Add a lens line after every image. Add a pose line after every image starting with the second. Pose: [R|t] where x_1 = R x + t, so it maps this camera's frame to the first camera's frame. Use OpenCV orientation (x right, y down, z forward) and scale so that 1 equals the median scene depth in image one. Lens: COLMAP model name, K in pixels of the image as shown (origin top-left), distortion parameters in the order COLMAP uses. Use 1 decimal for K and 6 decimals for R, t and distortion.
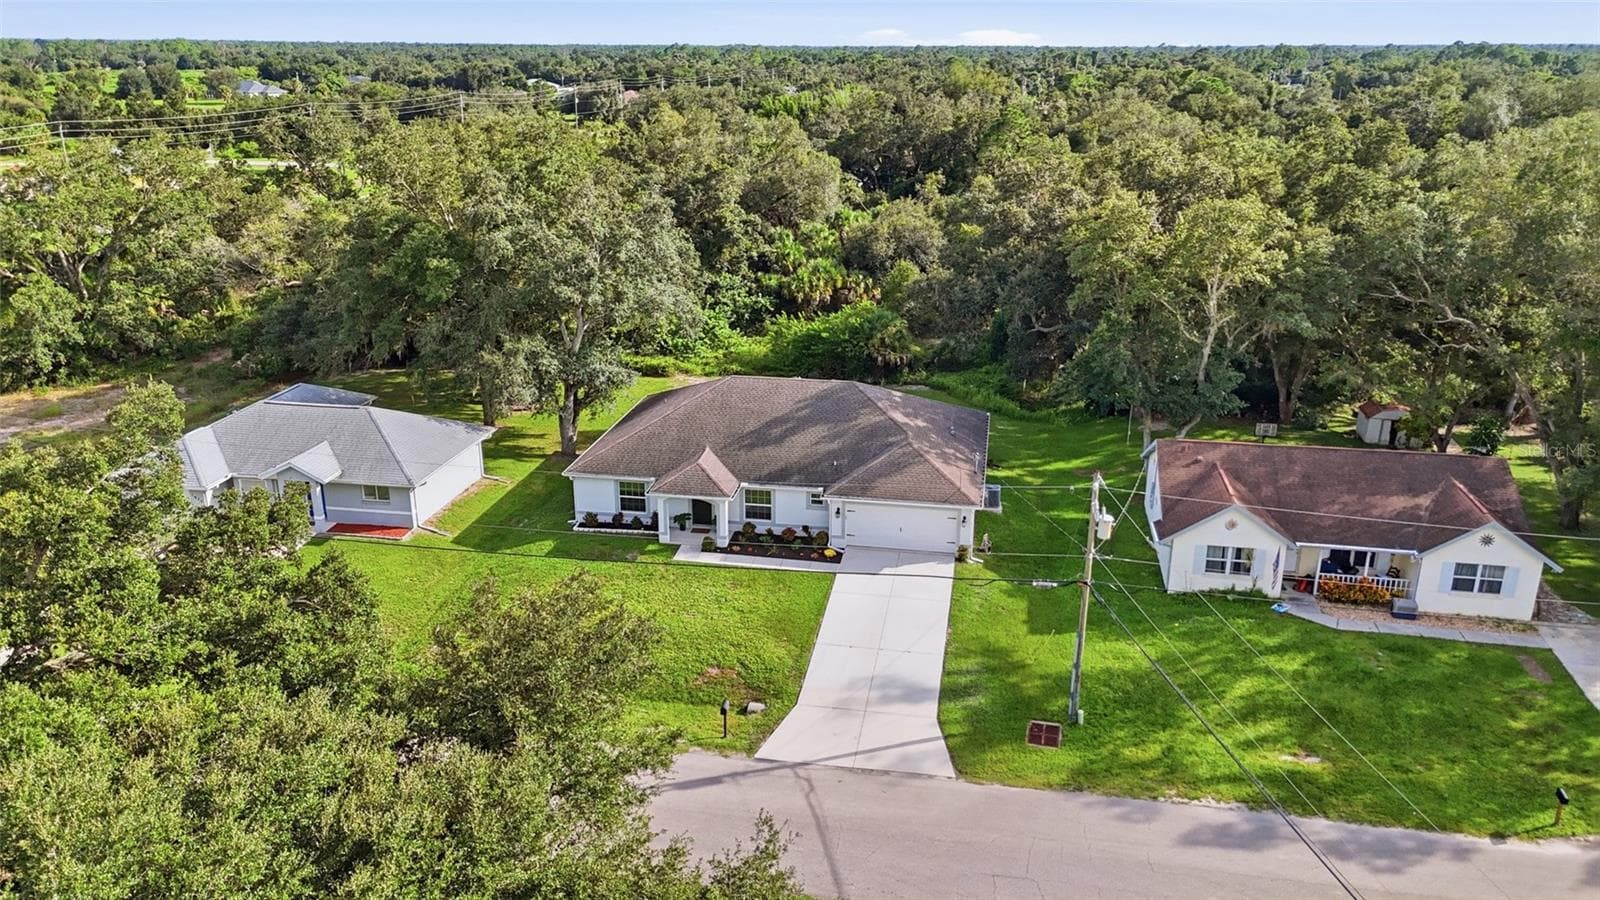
lens RADIAL K [[1175.8, 0, 802.8], [0, 1175.8, 465.3], [0, 0, 1]] dist [0.062206, -0.052707]
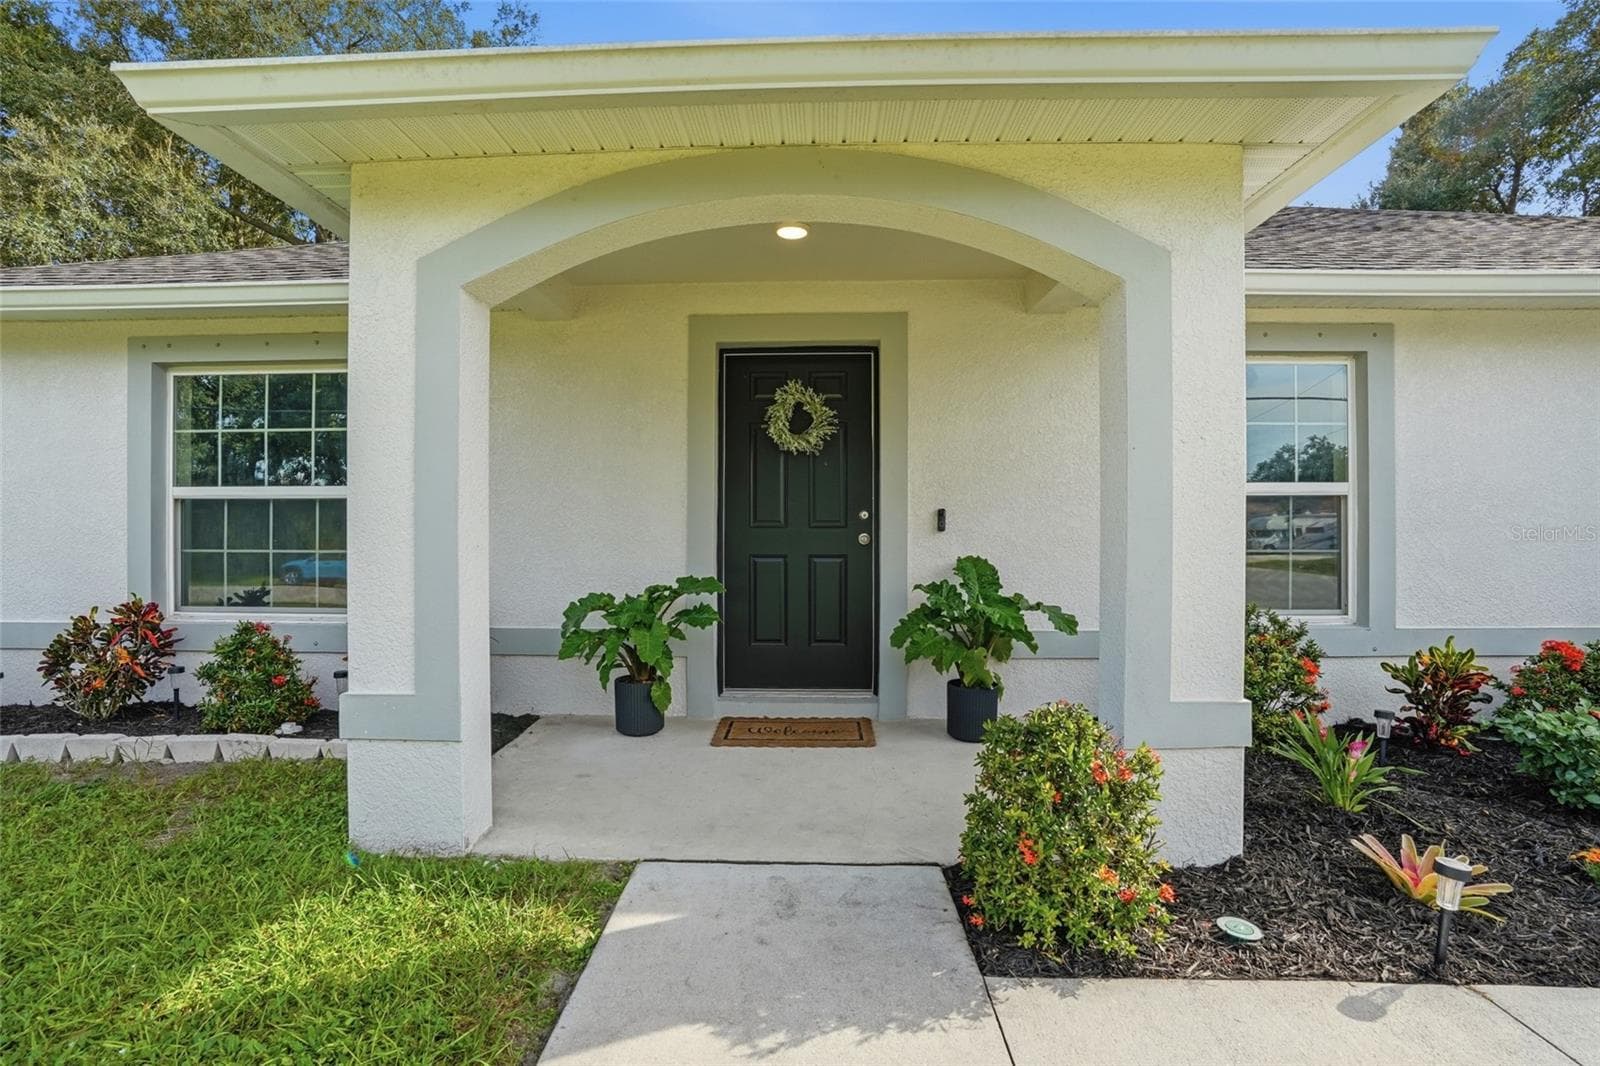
lens RADIAL K [[754.0, 0, 794.7], [0, 754.0, 528.2], [0, 0, 1]] dist [-0.072052, 0.027526]
pose [[0.990613, -0.001379, 0.136690, -0.096010], [0.048052, 0.939646, -0.338757, 0.061623], [-0.127973, 0.342146, 0.930892, 0.914315]]
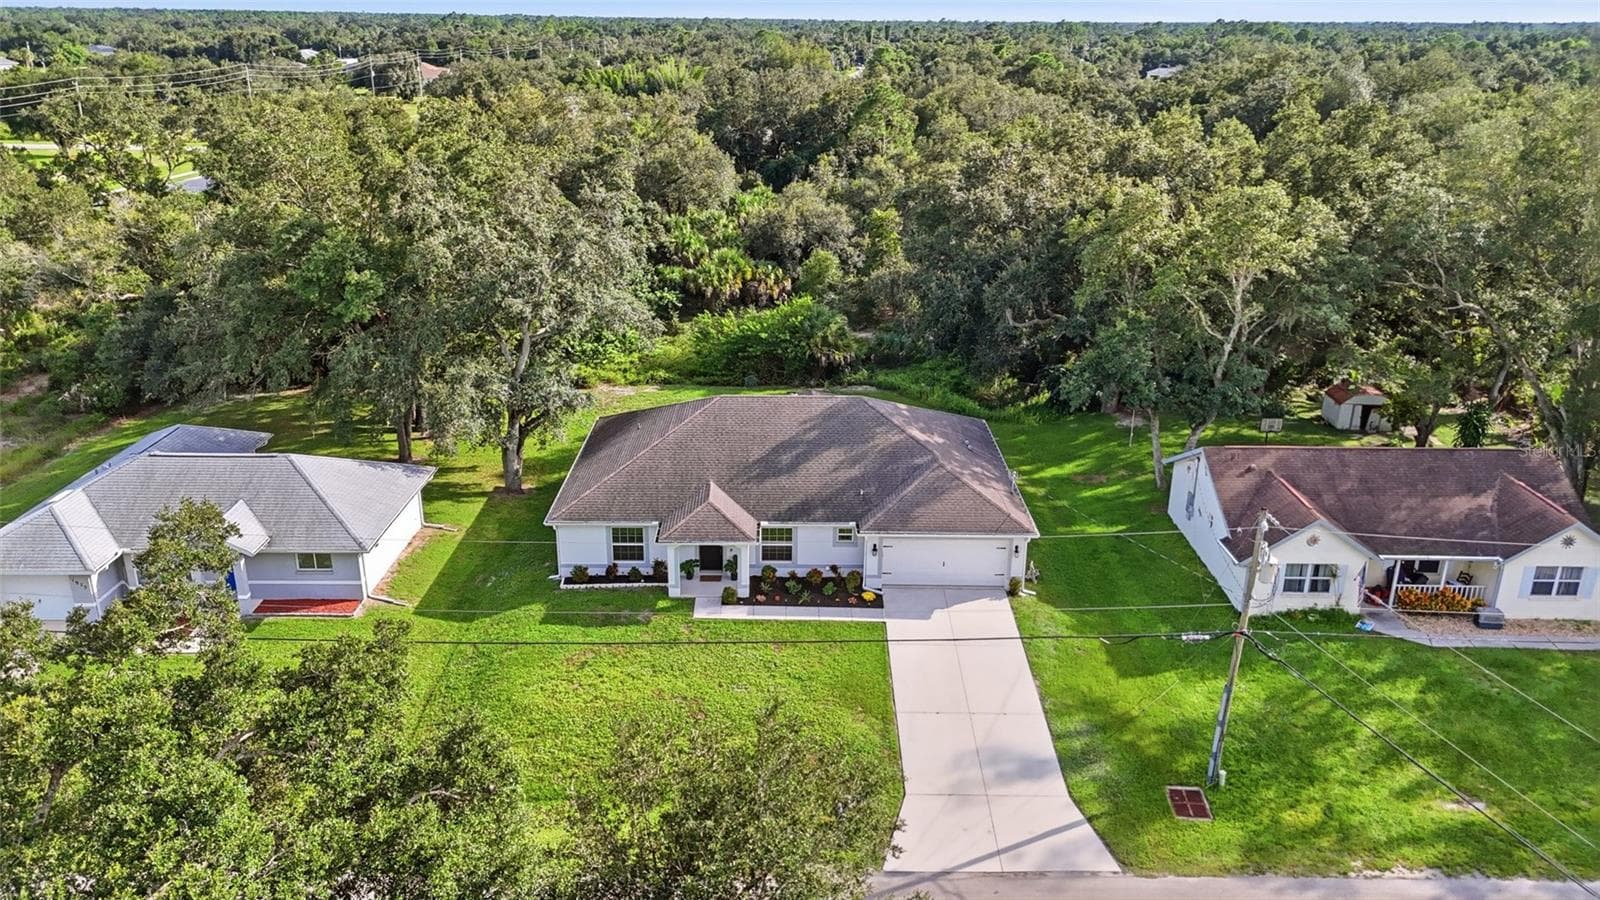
lens RADIAL K [[1179.5, 0, 805.0], [0, 1179.5, 454.3], [0, 0, 1]] dist [0.063149, -0.056994]
pose [[0.984509, -0.053809, 0.166875, -0.157403], [0.051877, 0.998527, 0.015914, -0.045662], [-0.167486, -0.007010, 0.985850, 0.128153]]
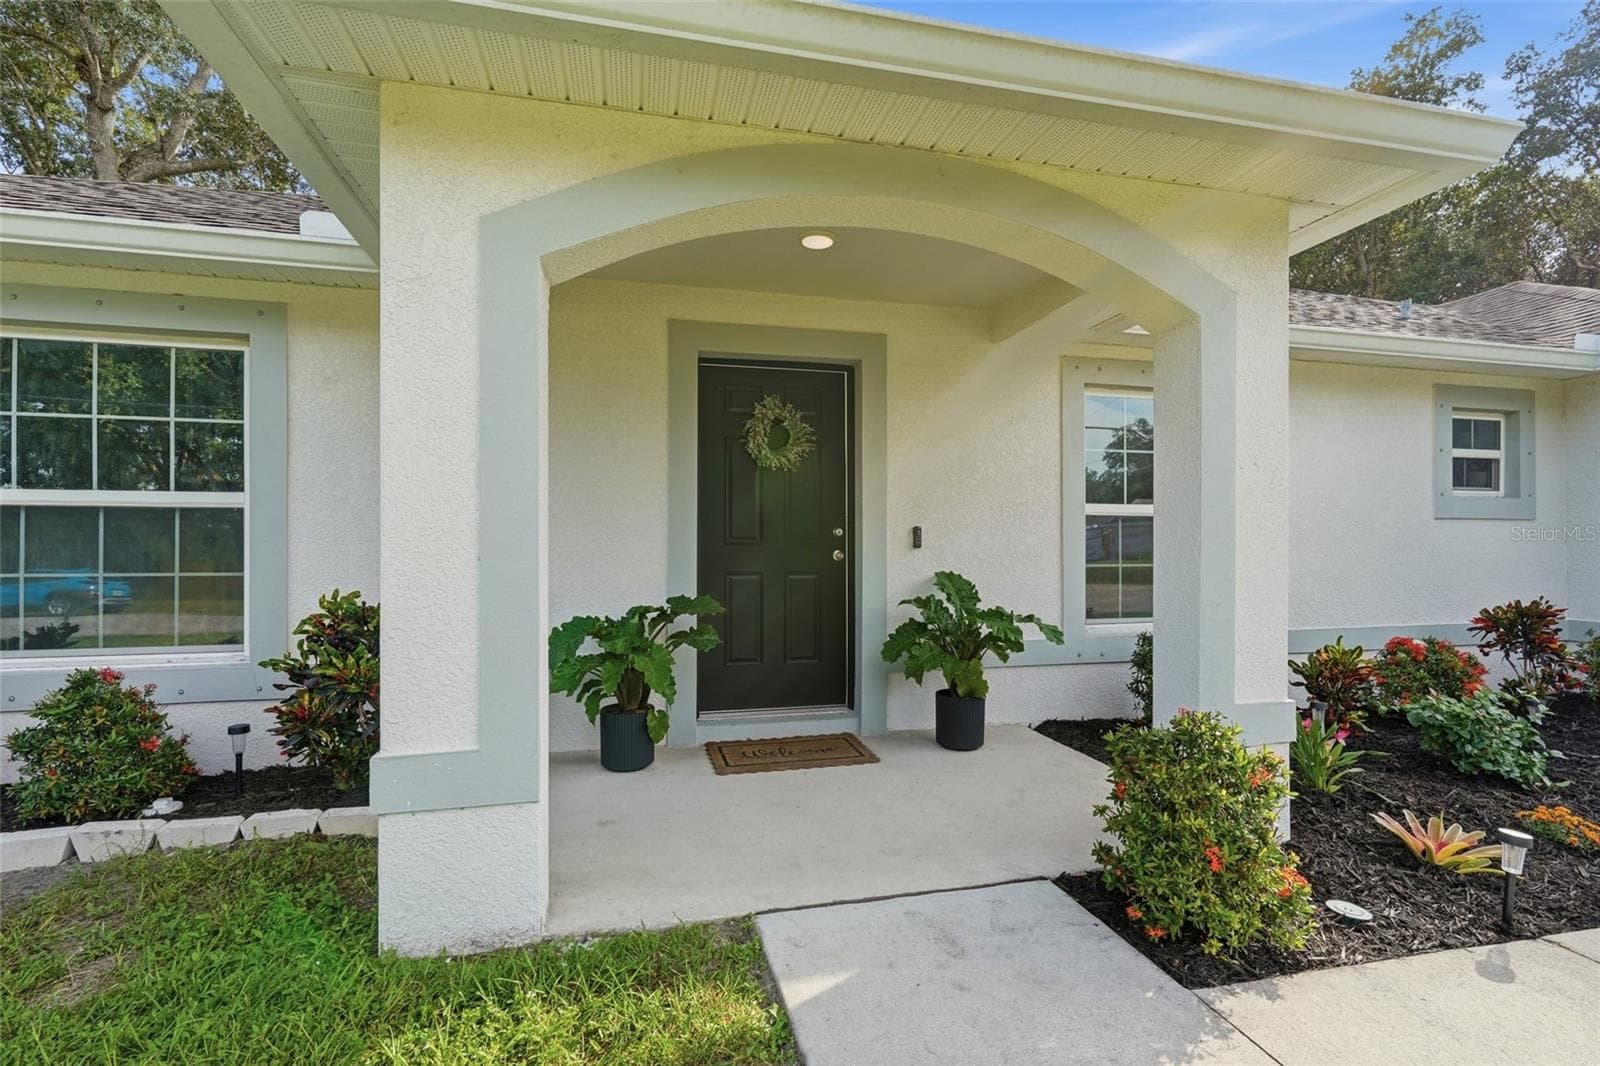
lens RADIAL K [[724.0, 0, 797.6], [0, 724.0, 540.7], [0, 0, 1]] dist [-0.000703, -0.000012]
pose [[0.917805, 0.000738, 0.397031, -0.113194], [0.136759, 0.938214, -0.317887, 0.058531], [-0.372734, 0.346055, 0.860996, 0.922461]]
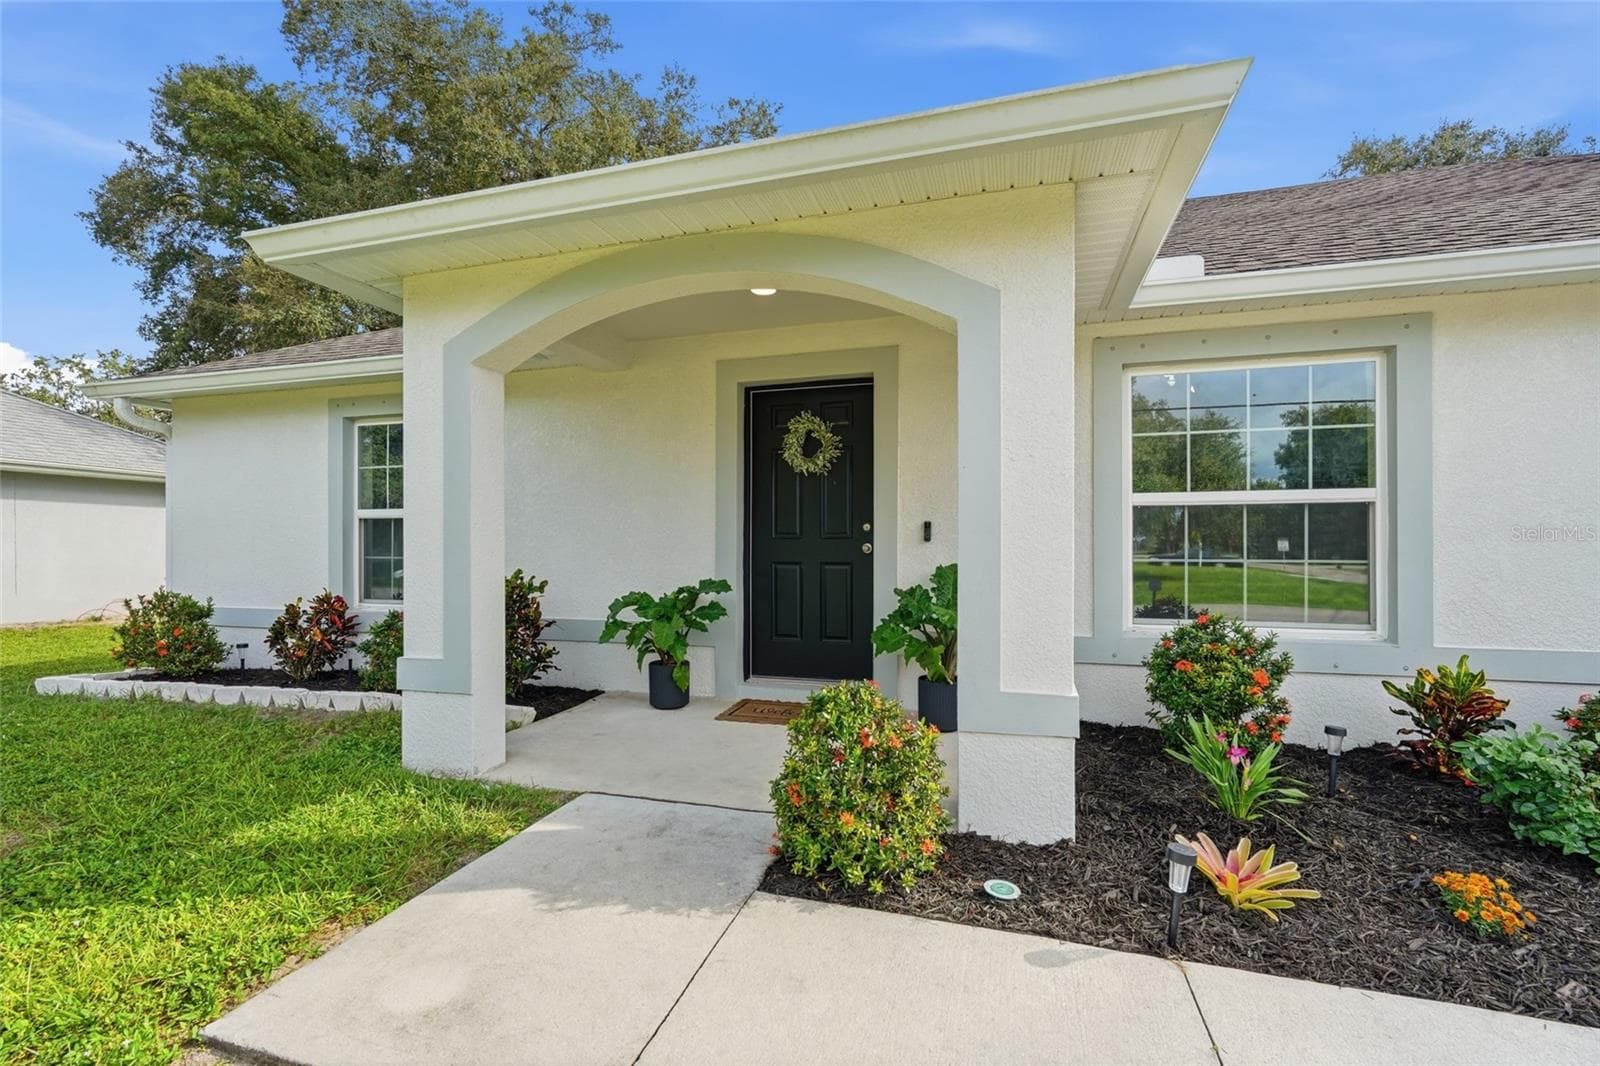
lens RADIAL K [[724.0, 0, 797.6], [0, 724.0, 540.7], [0, 0, 1]] dist [-0.000703, -0.000012]
pose [[0.992216, -0.003796, -0.124468, -0.074627], [-0.039048, 0.939639, -0.339933, 0.065122], [0.118245, 0.342148, 0.932177, 0.905435]]
